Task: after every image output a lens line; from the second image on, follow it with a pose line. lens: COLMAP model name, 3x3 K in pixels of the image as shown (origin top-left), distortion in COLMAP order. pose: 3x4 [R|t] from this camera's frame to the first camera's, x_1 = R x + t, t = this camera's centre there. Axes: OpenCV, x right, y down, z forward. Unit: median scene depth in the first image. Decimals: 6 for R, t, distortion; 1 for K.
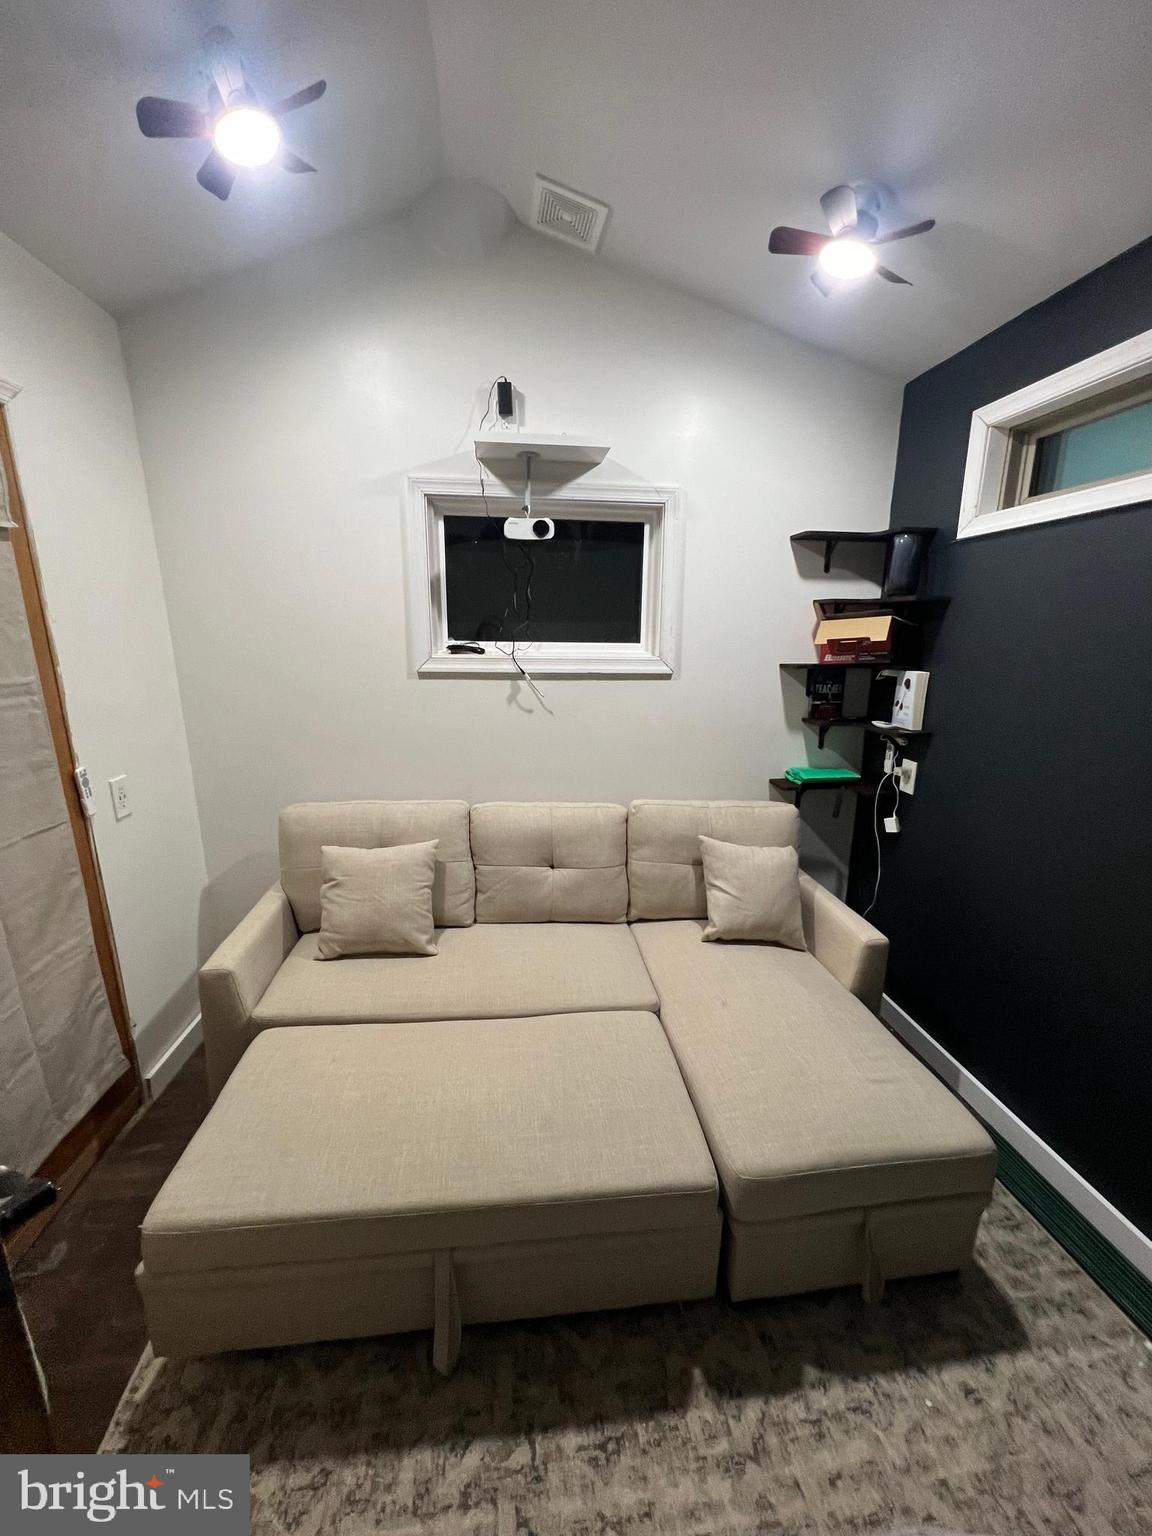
lens RADIAL K [[619.0, 0, 575.0], [0, 619.0, 771.8], [0, 0, 1]] dist [-0.000240, -0.000116]
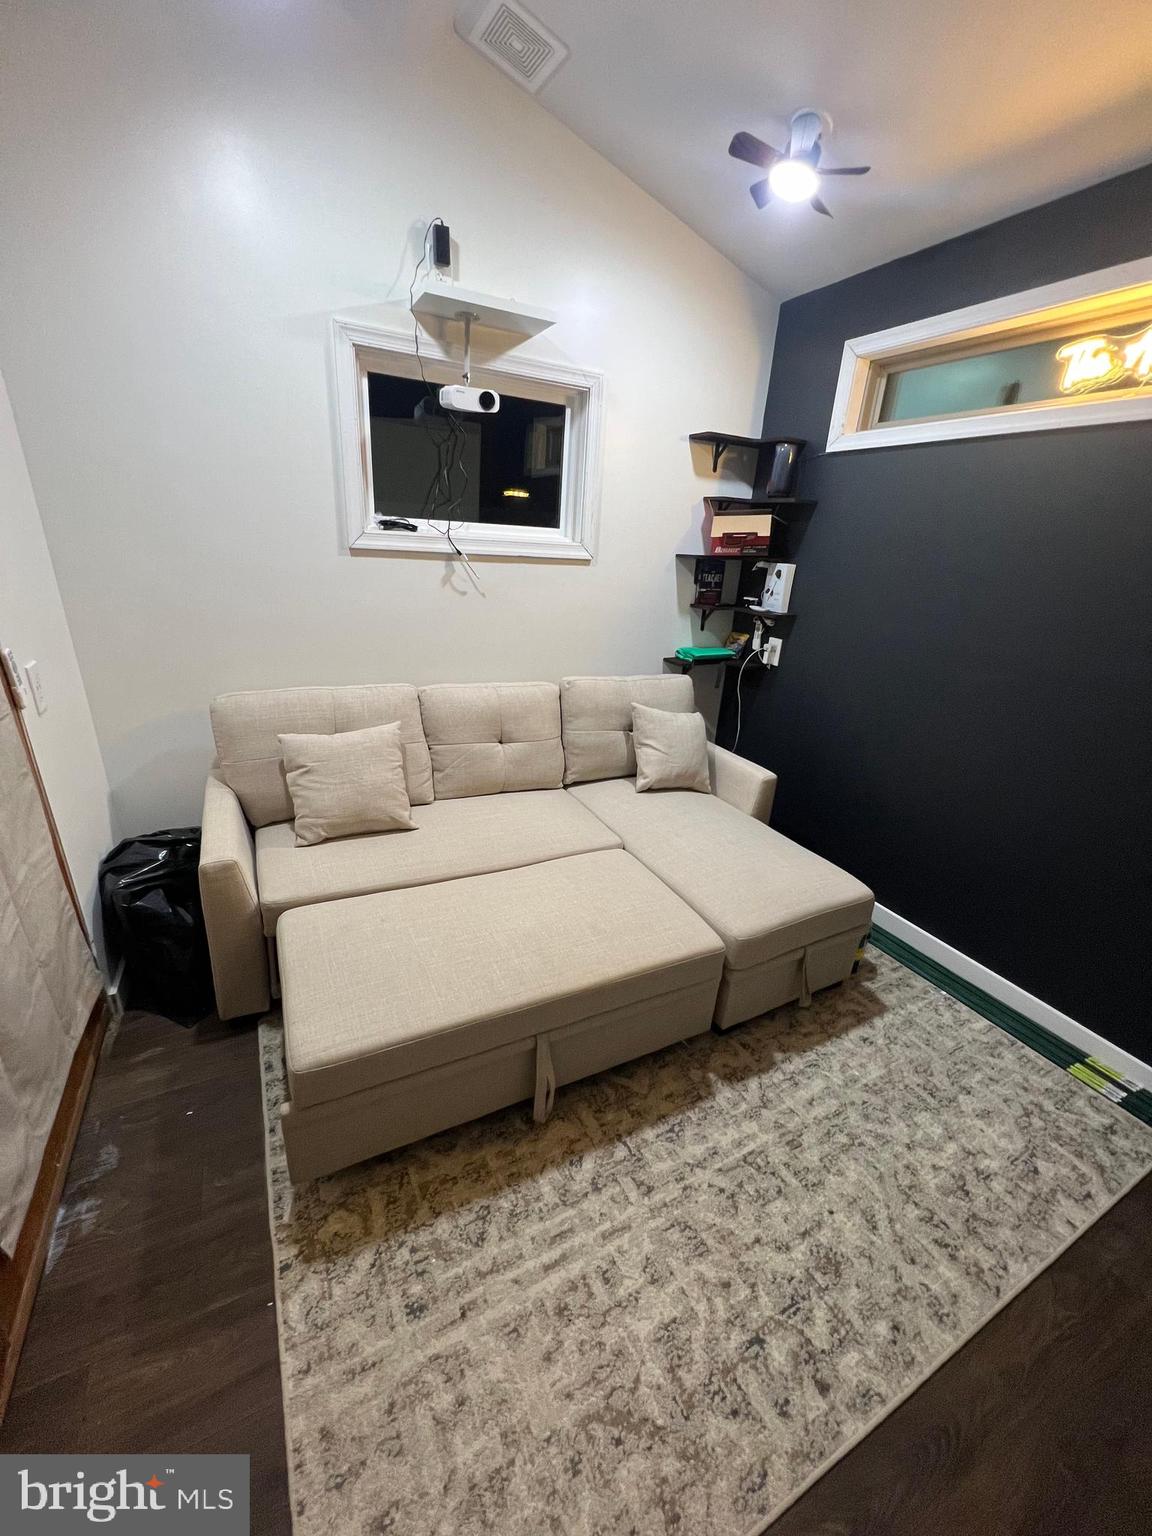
lens RADIAL K [[615.4, 0, 575.3], [0, 615.4, 771.7], [0, 0, 1]] dist [-0.000685, 0.000553]
pose [[0.934801, -0.084670, 0.344931, -0.339597], [0.027477, 0.985498, 0.167445, 0.033213], [-0.354107, -0.147050, 0.923572, -0.051271]]
